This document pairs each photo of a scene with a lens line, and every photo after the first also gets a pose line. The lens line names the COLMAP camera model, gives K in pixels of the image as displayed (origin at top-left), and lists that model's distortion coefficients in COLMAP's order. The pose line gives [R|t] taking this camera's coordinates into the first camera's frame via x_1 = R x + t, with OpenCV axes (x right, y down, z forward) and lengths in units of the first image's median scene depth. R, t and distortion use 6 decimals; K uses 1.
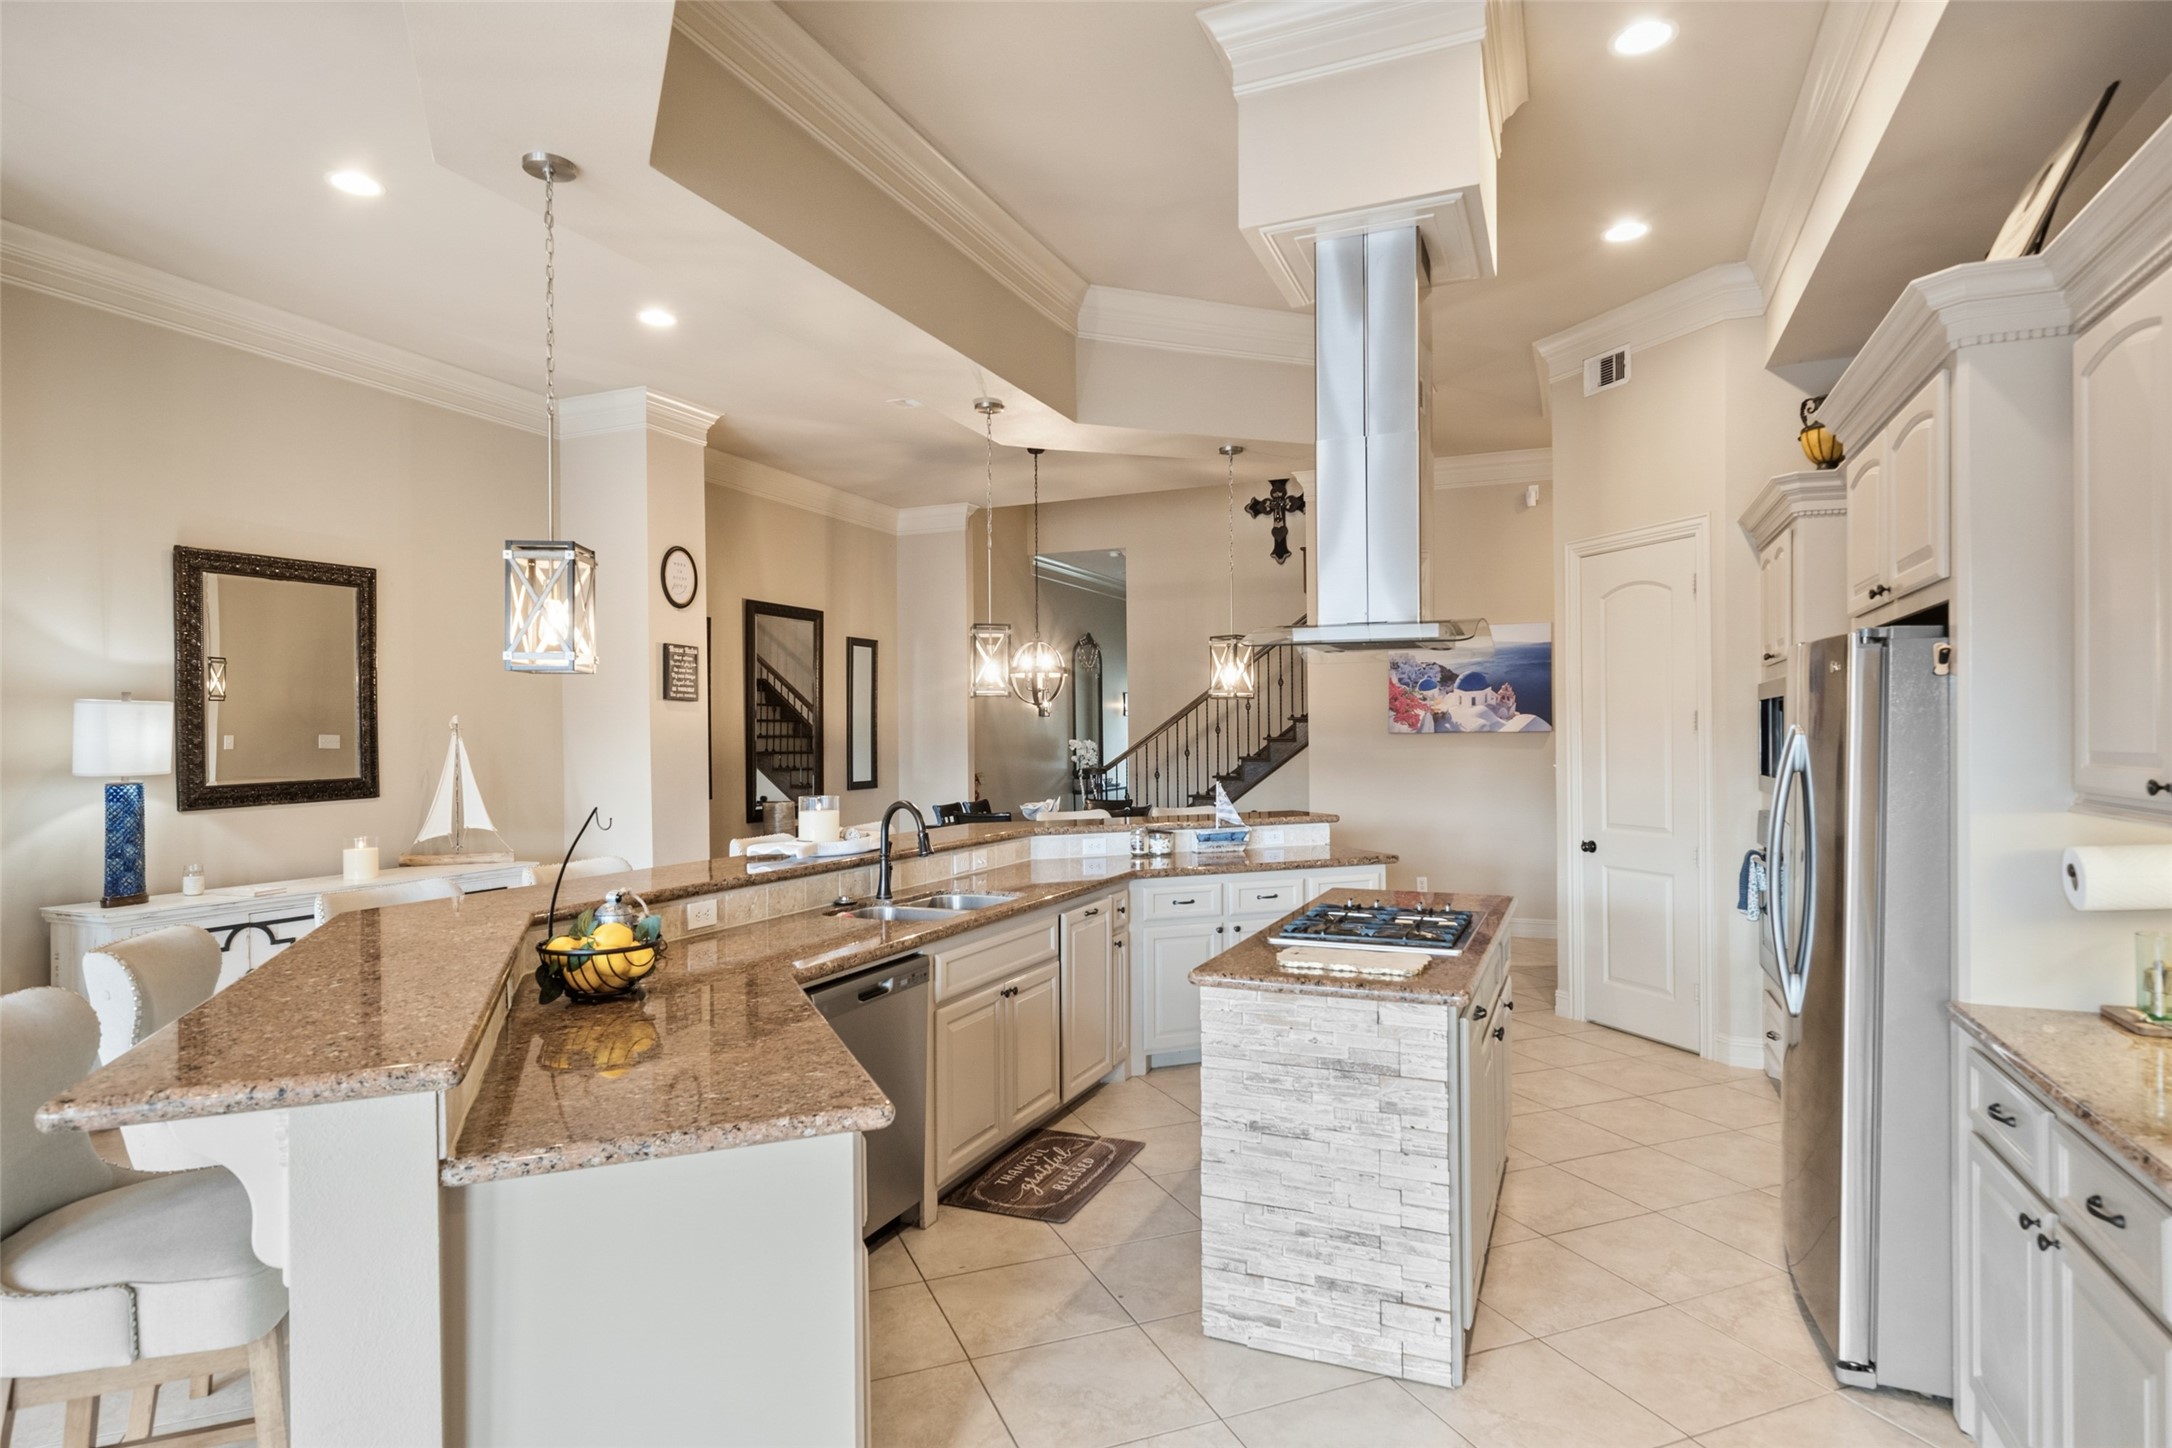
lens RADIAL K [[1157.7, 0, 1070.6], [0, 1157.7, 773.7], [0, 0, 1]] dist [0.001267, 0.000494]
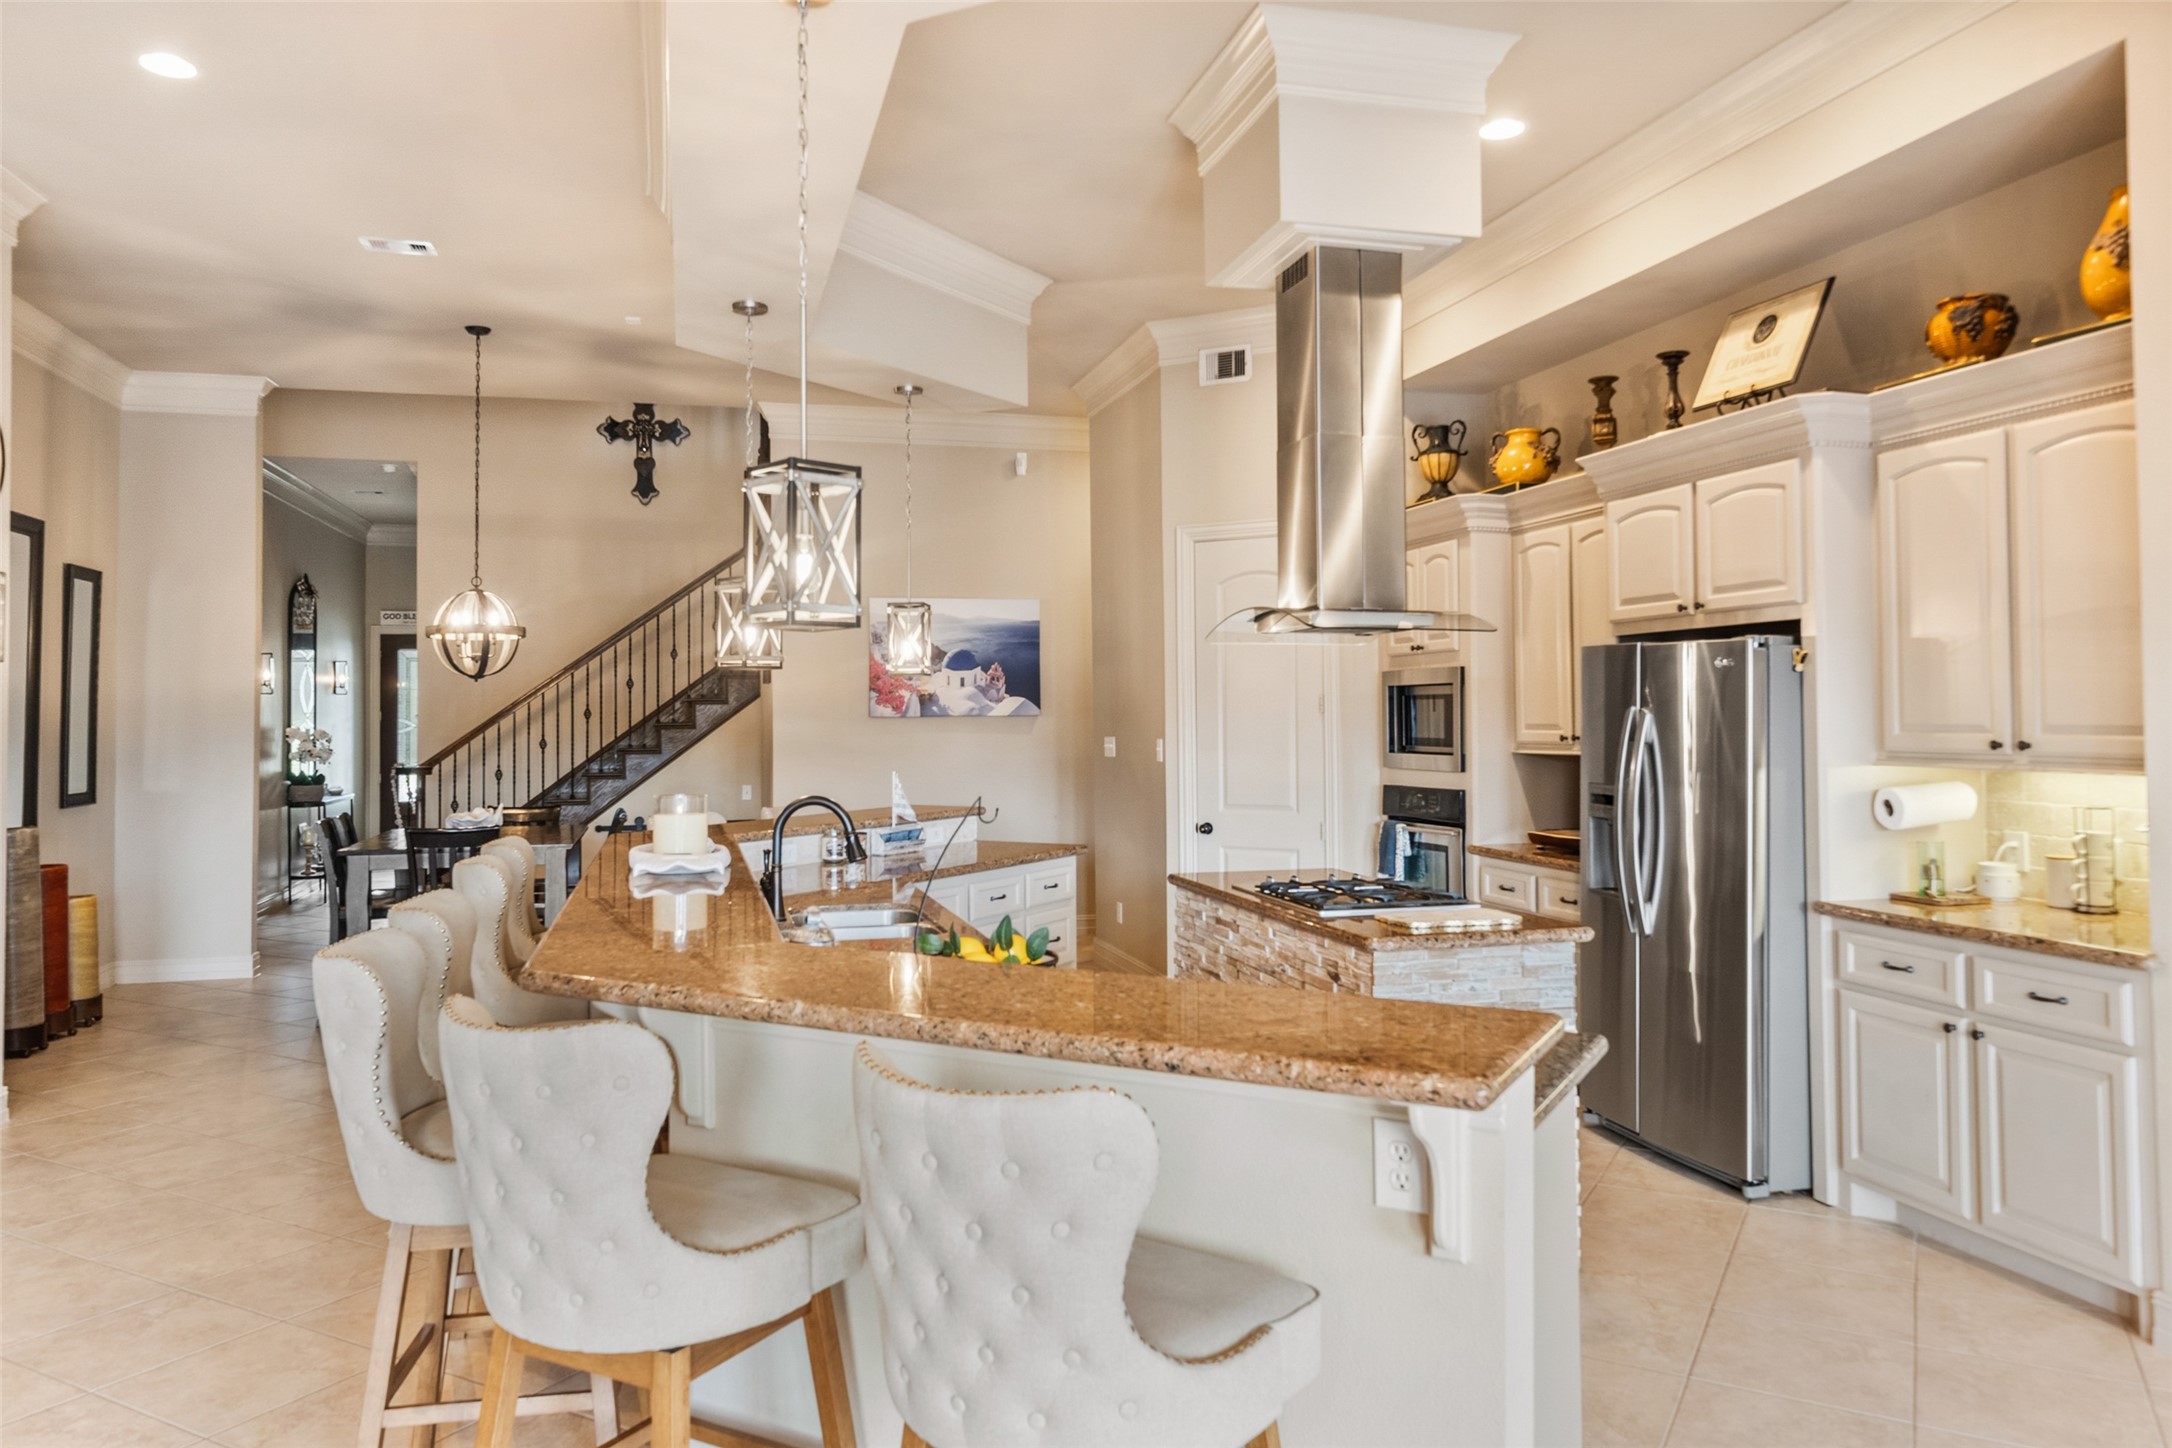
lens RADIAL K [[1485.5, 0, 1082.5], [0, 1485.5, 714.2], [0, 0, 1]] dist [-0.000394, 0.000883]
pose [[0.785625, 0.002464, 0.618698, -0.299247], [0.022020, 0.999247, -0.031939, 0.001794], [-0.618311, 0.038716, 0.784980, 0.033573]]
